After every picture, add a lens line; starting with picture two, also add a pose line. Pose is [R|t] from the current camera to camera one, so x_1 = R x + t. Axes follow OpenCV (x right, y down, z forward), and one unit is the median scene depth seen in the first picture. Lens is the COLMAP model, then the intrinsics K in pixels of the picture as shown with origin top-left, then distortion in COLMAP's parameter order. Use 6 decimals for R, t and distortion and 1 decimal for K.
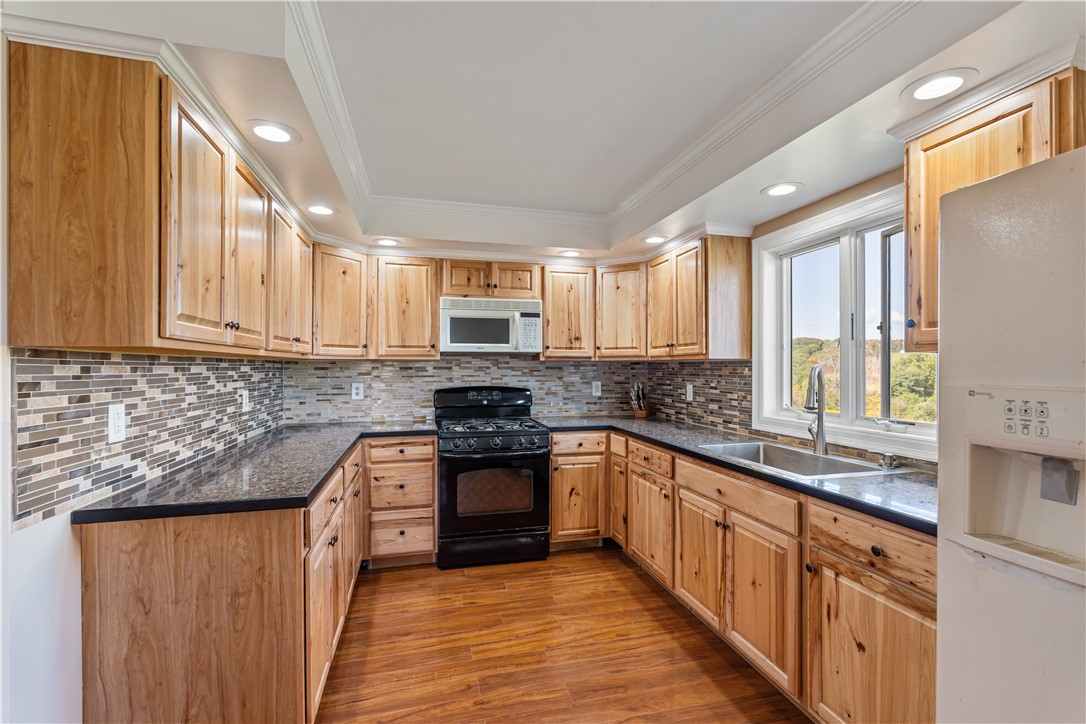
lens RADIAL K [[483.6, 0, 542.6], [0, 483.6, 364.0], [0, 0, 1]] dist [-0.004784, -0.000045]
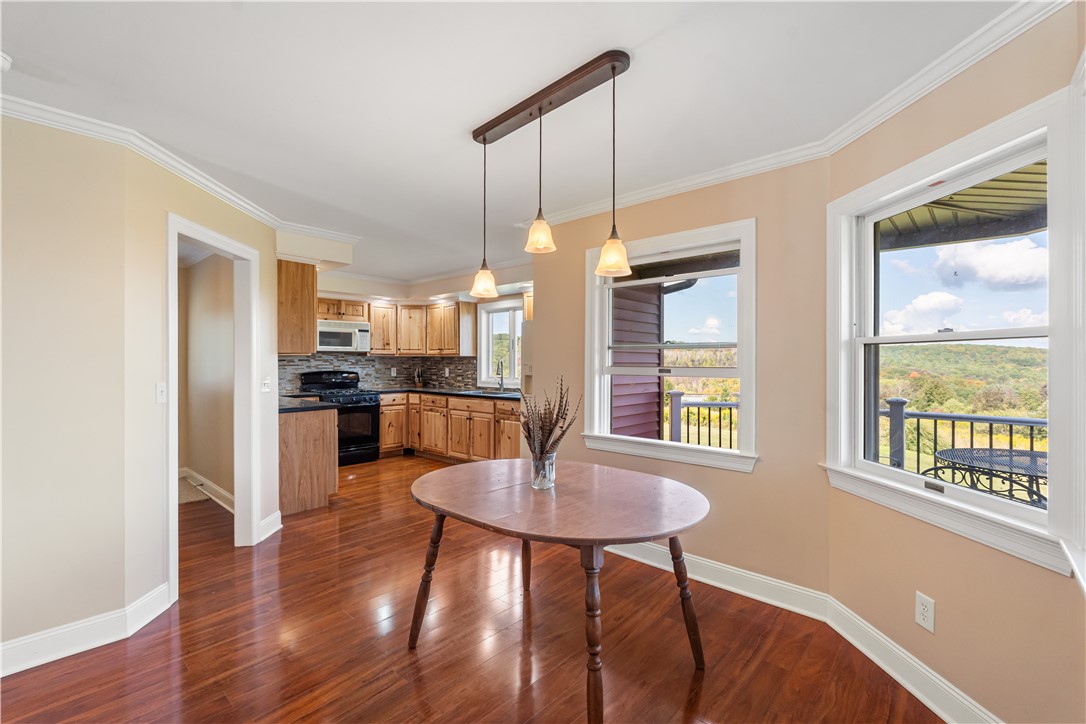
lens RADIAL K [[483.6, 0, 550.3], [0, 483.6, 358.1], [0, 0, 1]] dist [-0.004784, -0.000045]
pose [[0.829475, 0.001872, 0.558541, -0.557701], [-0.003330, 0.999993, 0.001595, -0.005430], [-0.558534, -0.003183, 0.829475, -1.092766]]
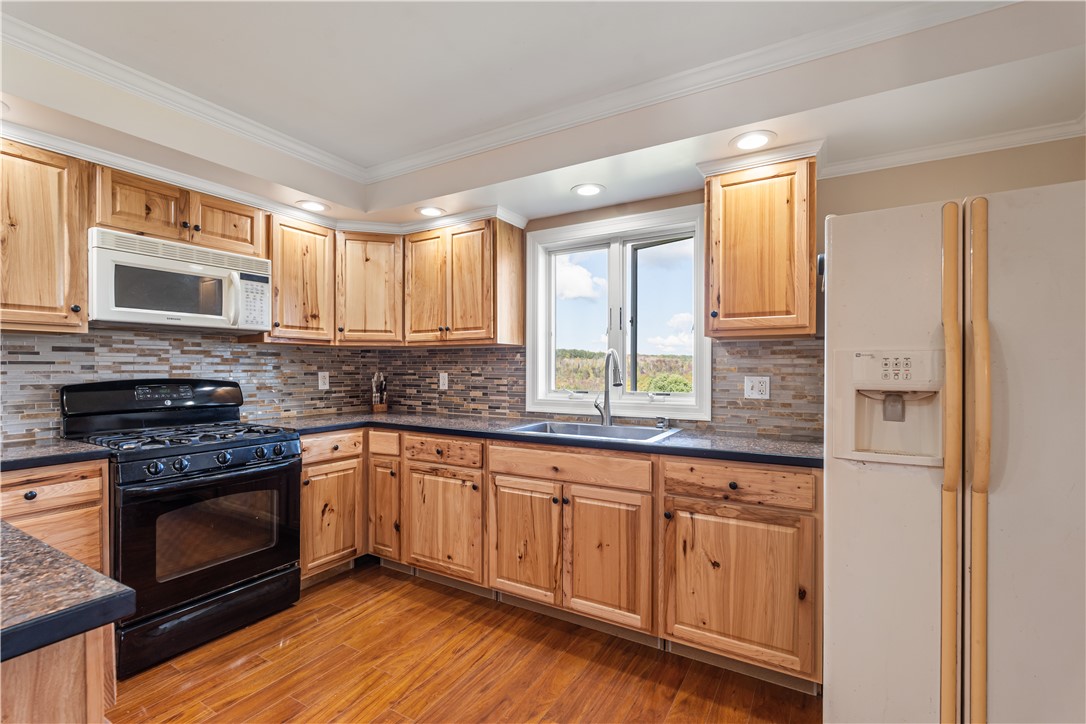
lens RADIAL K [[483.6, 0, 549.4], [0, 483.6, 369.8], [0, 0, 1]] dist [-0.004784, -0.000045]
pose [[0.700609, -0.002864, 0.713540, -0.282888], [-0.004511, 0.999954, 0.008443, 0.033418], [-0.713531, -0.009134, 0.700564, 0.218472]]
